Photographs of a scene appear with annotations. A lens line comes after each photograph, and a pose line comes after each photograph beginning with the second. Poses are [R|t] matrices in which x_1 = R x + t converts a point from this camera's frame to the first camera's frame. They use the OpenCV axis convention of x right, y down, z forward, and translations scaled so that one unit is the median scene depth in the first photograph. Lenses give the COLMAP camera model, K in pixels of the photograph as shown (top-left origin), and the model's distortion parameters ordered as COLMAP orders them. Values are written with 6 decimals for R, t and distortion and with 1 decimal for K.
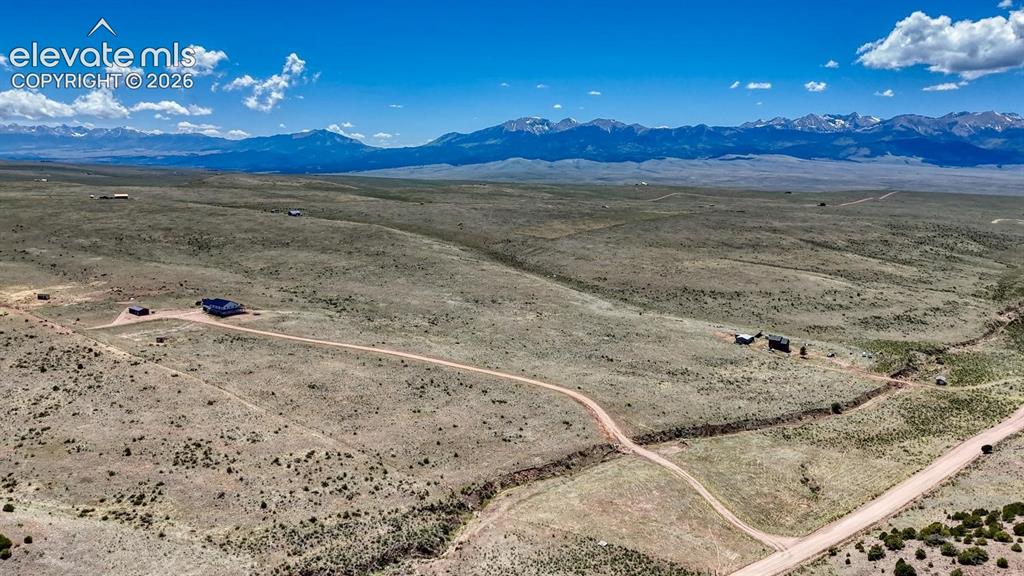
lens RADIAL K [[752.8, 0, 512.0], [0, 752.8, 288.0], [0, 0, 1]] dist [0.083835, -0.078280]
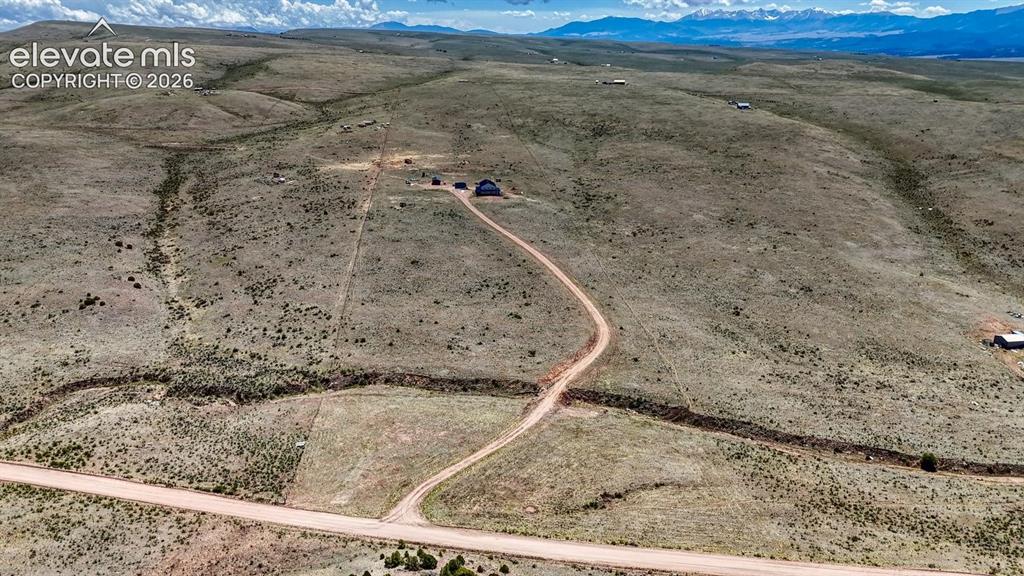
lens RADIAL K [[752.8, 0, 512.0], [0, 752.8, 288.0], [0, 0, 1]] dist [0.083835, -0.078280]
pose [[0.679988, 0.227610, -0.697001, 0.236286], [-0.124560, 0.972640, 0.196102, -0.027134], [0.722566, -0.046528, 0.689735, 0.118005]]
